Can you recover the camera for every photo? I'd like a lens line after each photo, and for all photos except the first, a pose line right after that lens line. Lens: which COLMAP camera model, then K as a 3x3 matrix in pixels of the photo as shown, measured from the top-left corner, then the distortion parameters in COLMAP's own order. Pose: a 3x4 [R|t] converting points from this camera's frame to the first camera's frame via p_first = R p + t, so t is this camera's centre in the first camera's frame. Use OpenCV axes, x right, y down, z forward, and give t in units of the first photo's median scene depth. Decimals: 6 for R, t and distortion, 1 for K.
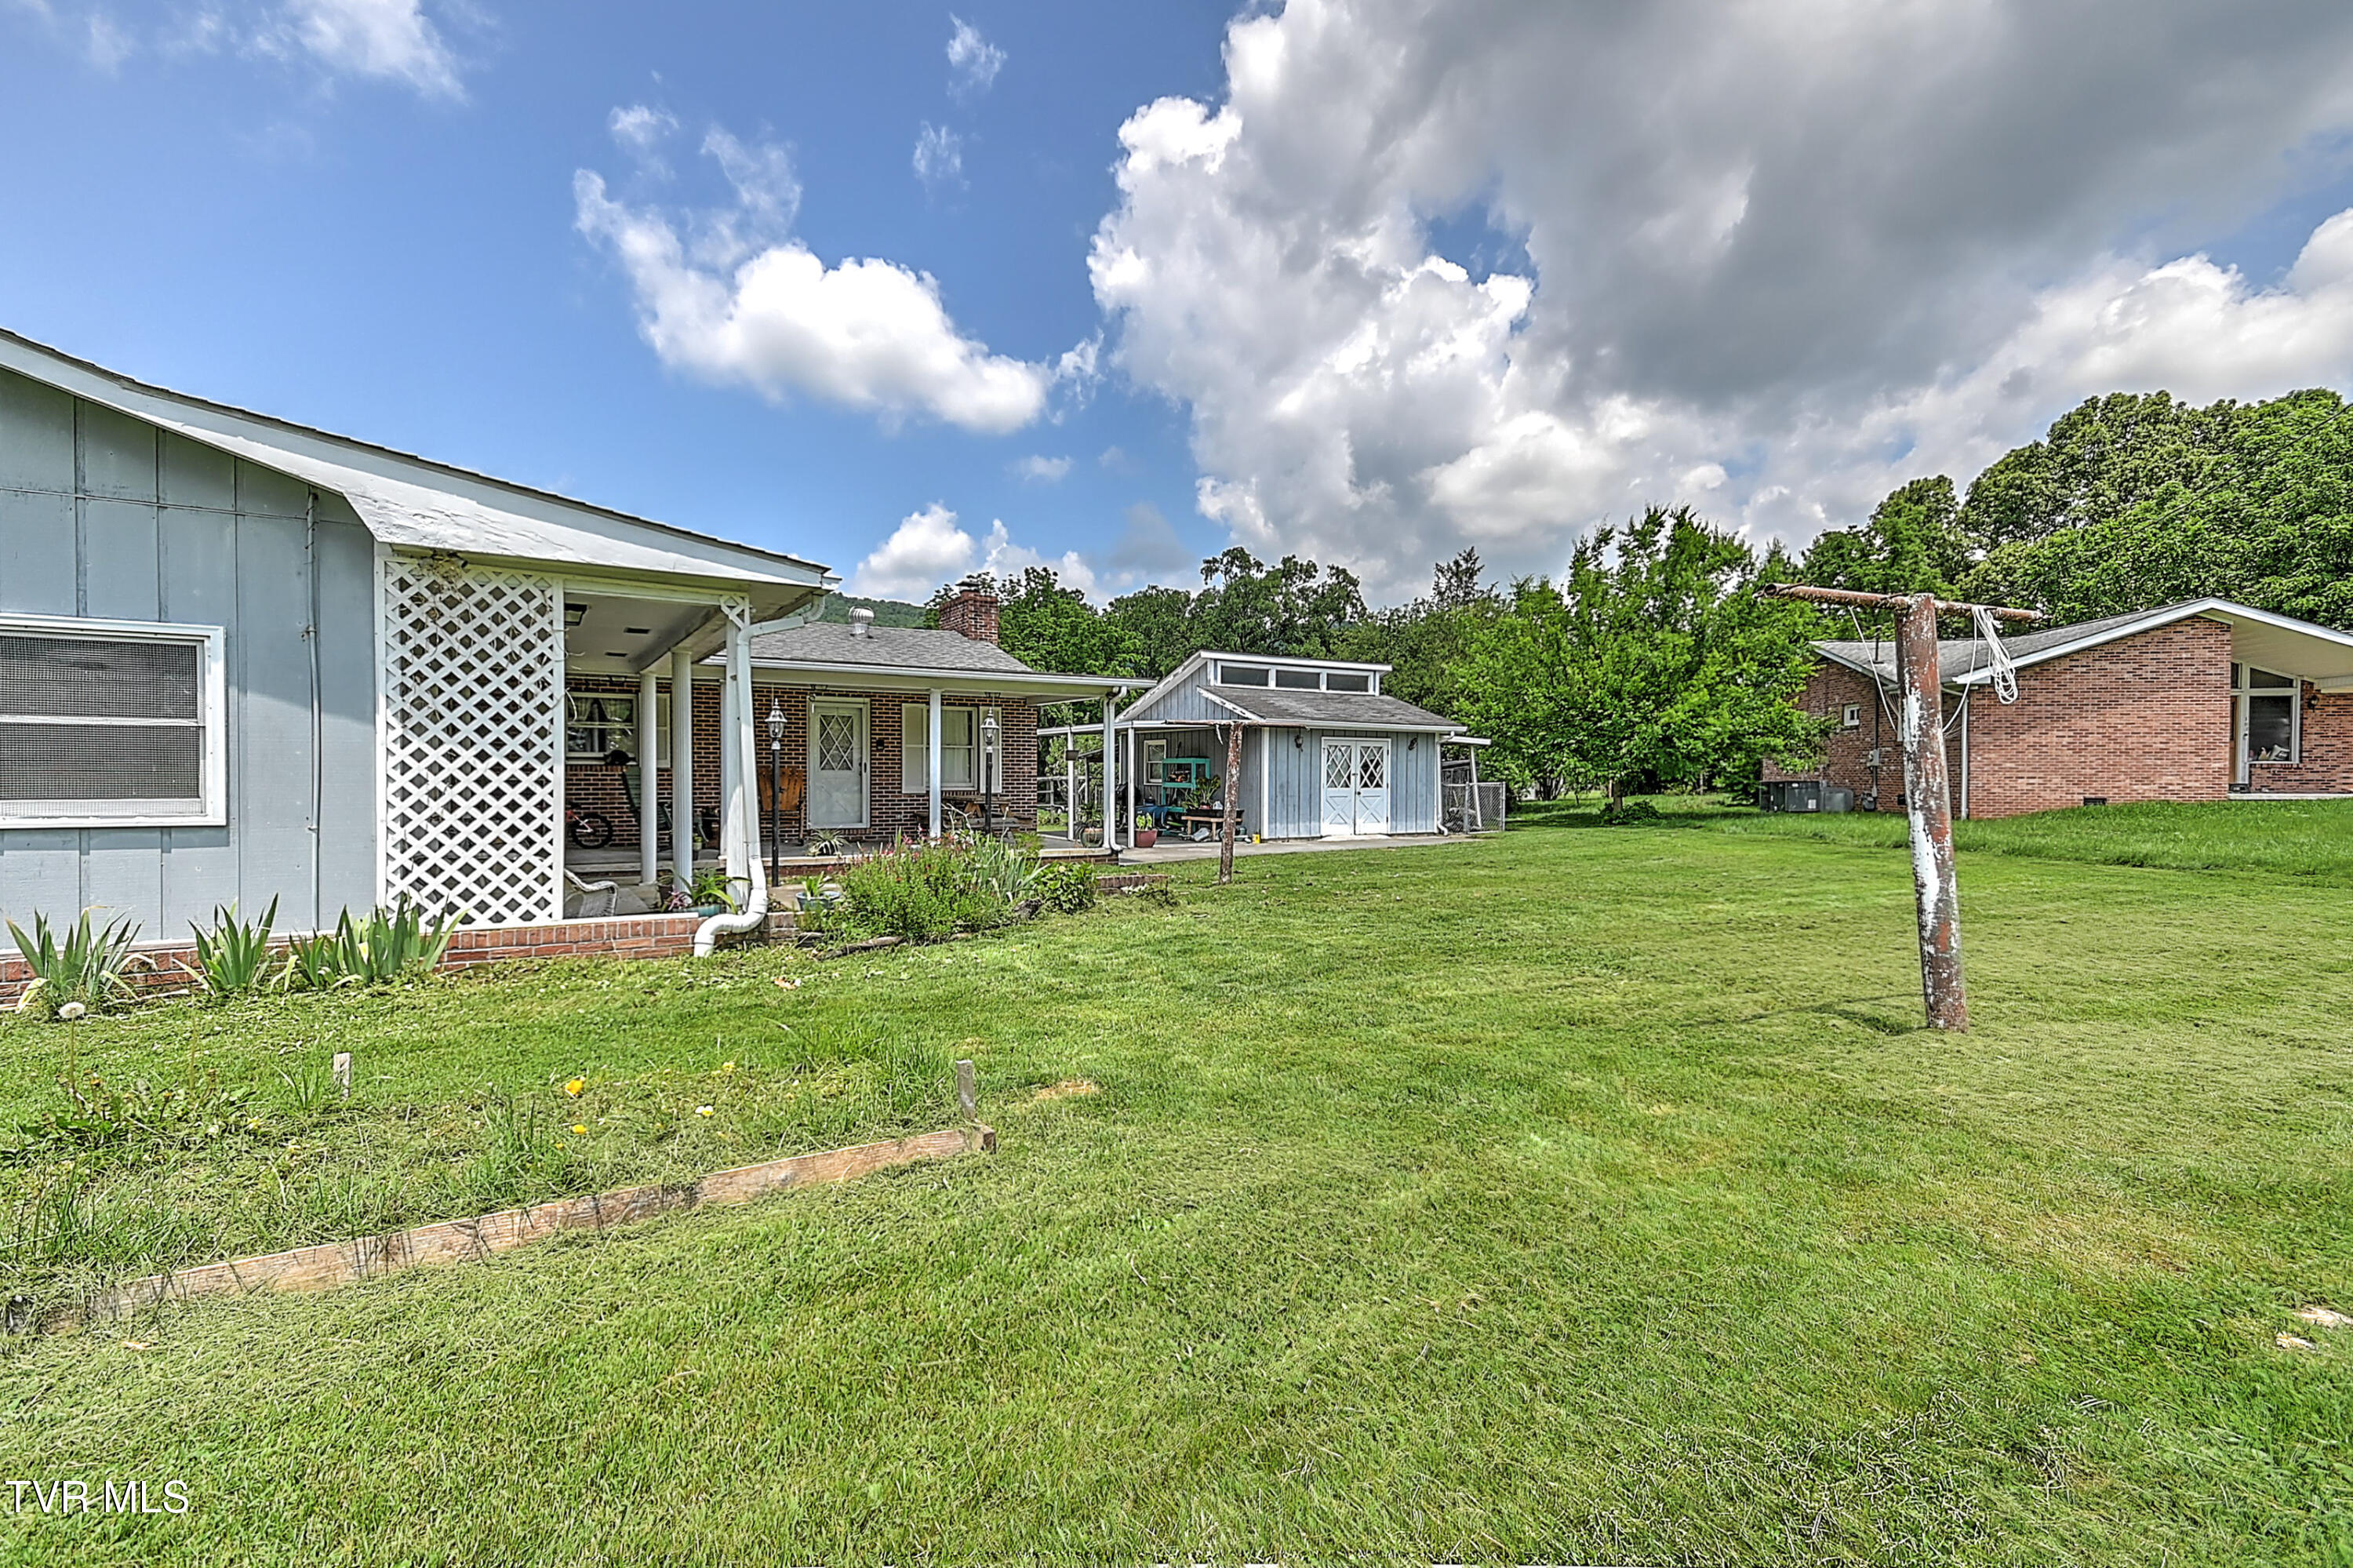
lens RADIAL K [[1064.4, 0, 1176.5], [0, 1064.4, 784.0], [0, 0, 1]] dist [0.027367, 0.000511]
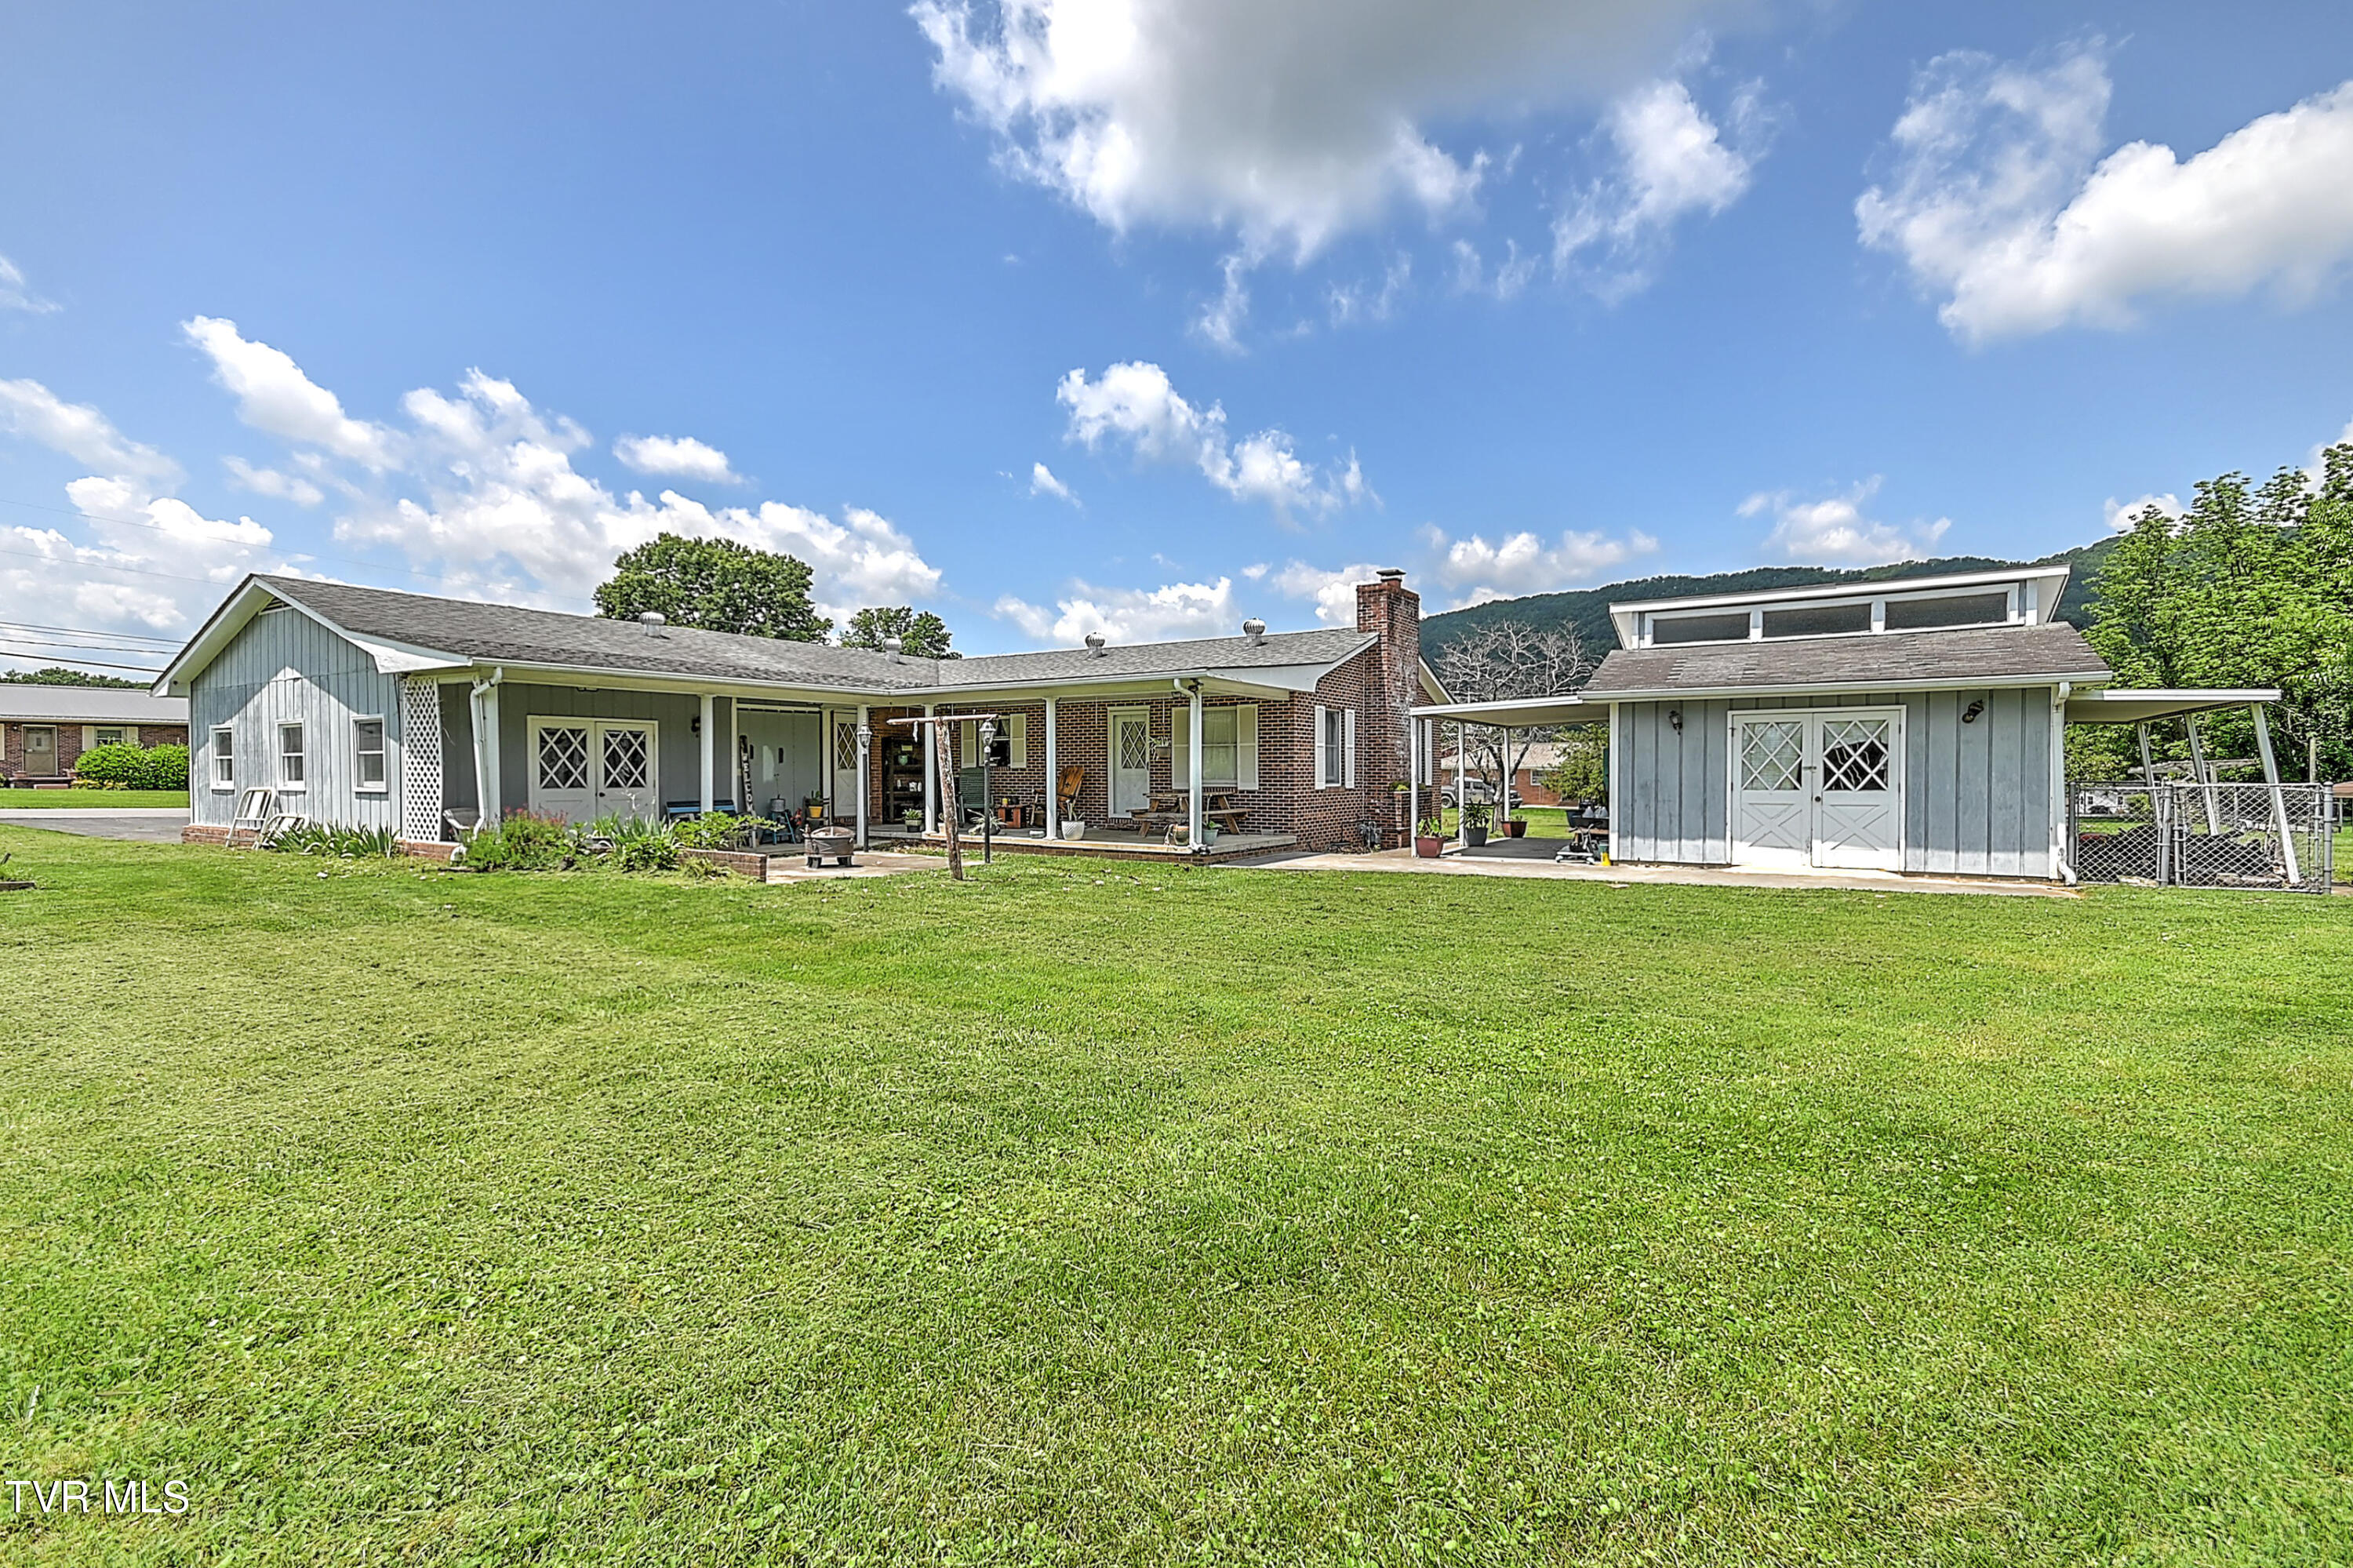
lens RADIAL K [[1001.1, 0, 1168.5], [0, 1001.1, 780.4], [0, 0, 1]] dist [0.013577, 0.000077]
pose [[0.439940, 0.002773, -0.898023, 0.518067], [-0.005288, 0.999986, 0.000498, -0.000379], [0.898012, 0.004530, 0.439948, 0.410247]]
